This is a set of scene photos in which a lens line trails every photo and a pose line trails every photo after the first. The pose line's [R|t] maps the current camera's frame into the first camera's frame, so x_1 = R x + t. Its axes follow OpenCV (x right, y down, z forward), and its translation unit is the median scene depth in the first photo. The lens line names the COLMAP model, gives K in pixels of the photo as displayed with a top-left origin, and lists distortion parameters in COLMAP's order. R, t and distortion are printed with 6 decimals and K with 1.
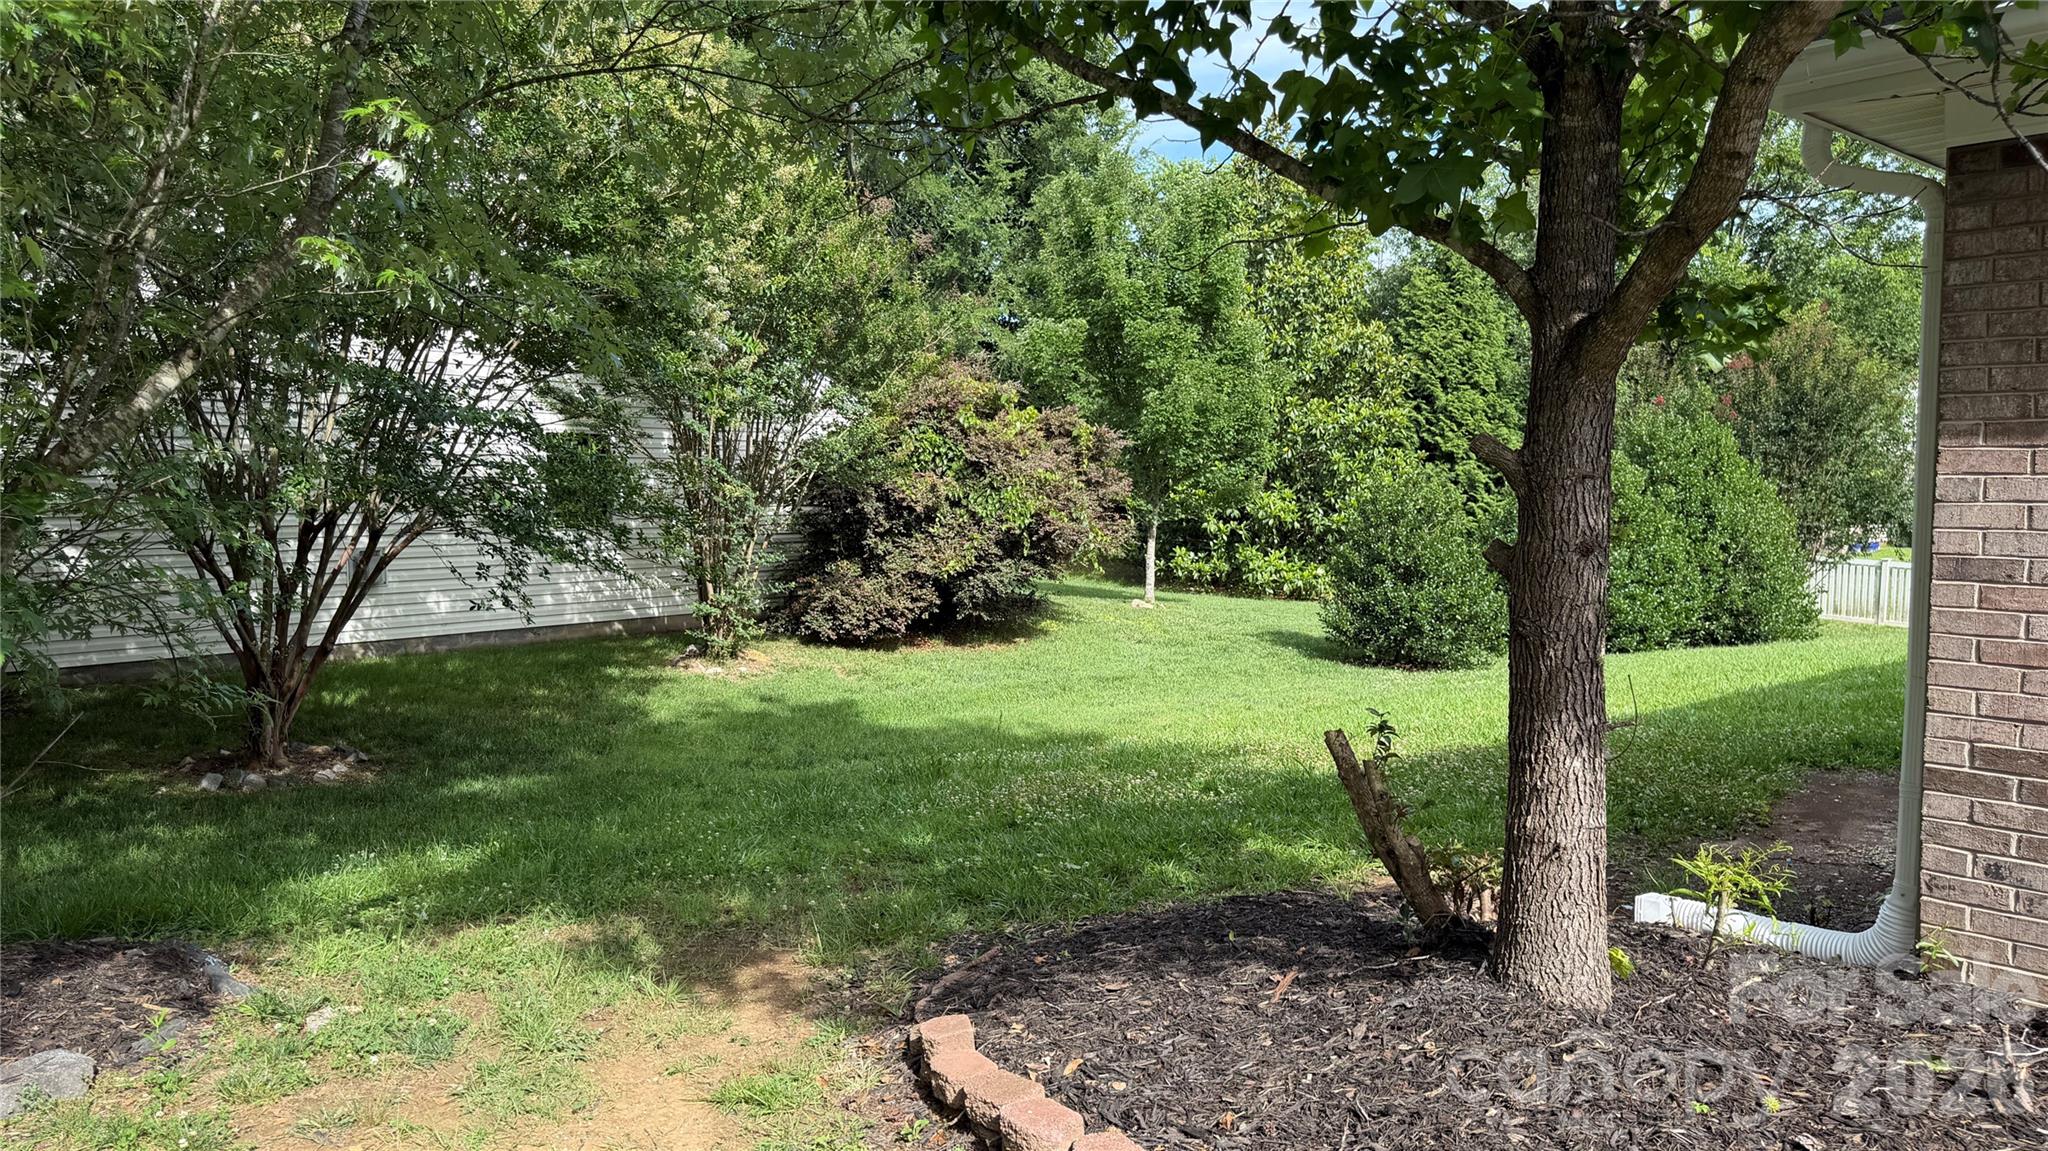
lens RADIAL K [[1406.3, 0, 1028.0], [0, 1406.3, 579.1], [0, 0, 1]] dist [0.057148, -0.071770]
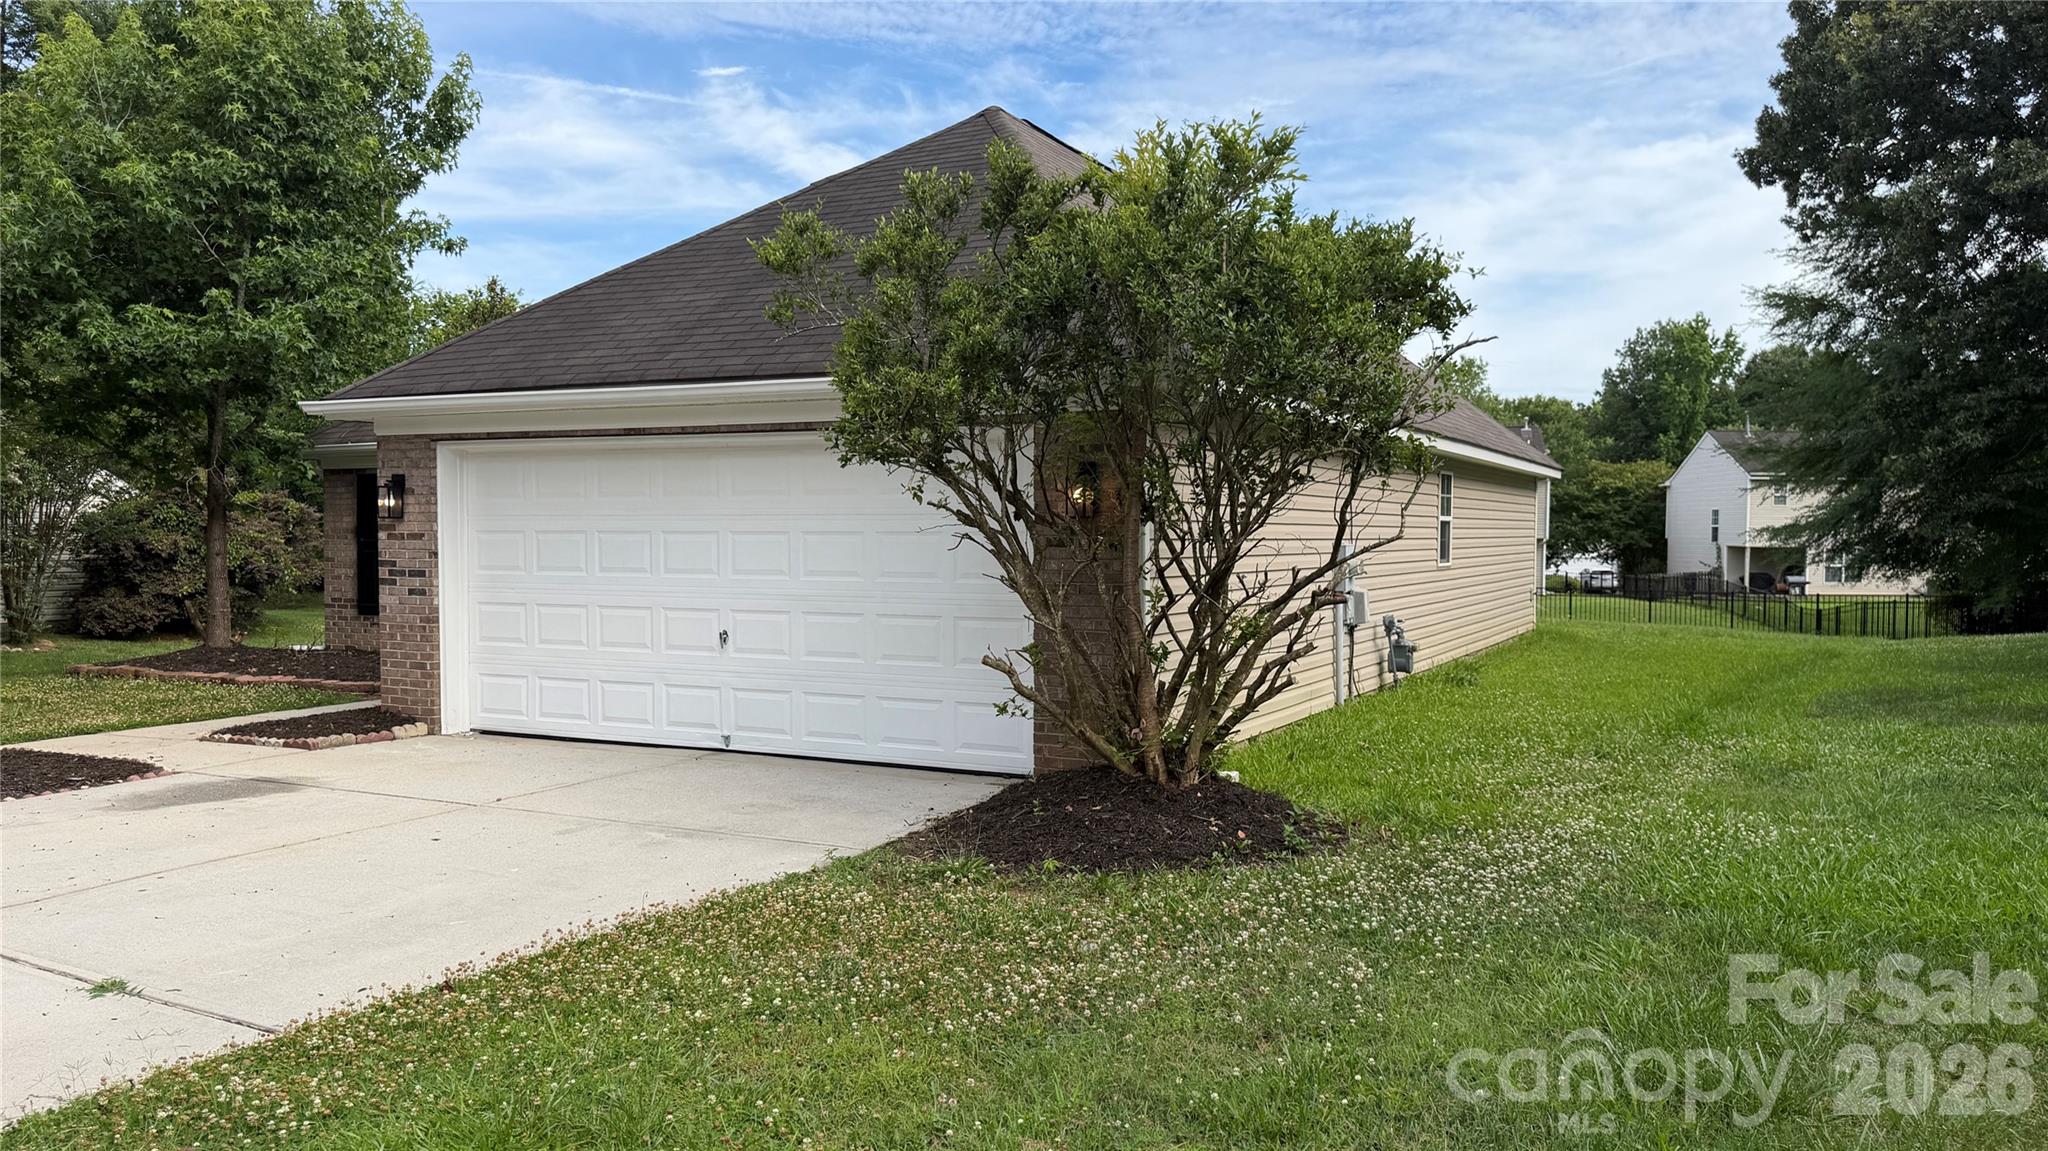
lens RADIAL K [[1406.3, 0, 1007.7], [0, 1406.3, 582.3], [0, 0, 1]] dist [0.057148, -0.071770]
pose [[0.921764, -0.008583, 0.387657, 0.181777], [0.023367, 0.999168, -0.033440, 0.058754], [-0.387047, 0.039883, 0.921197, -0.883851]]
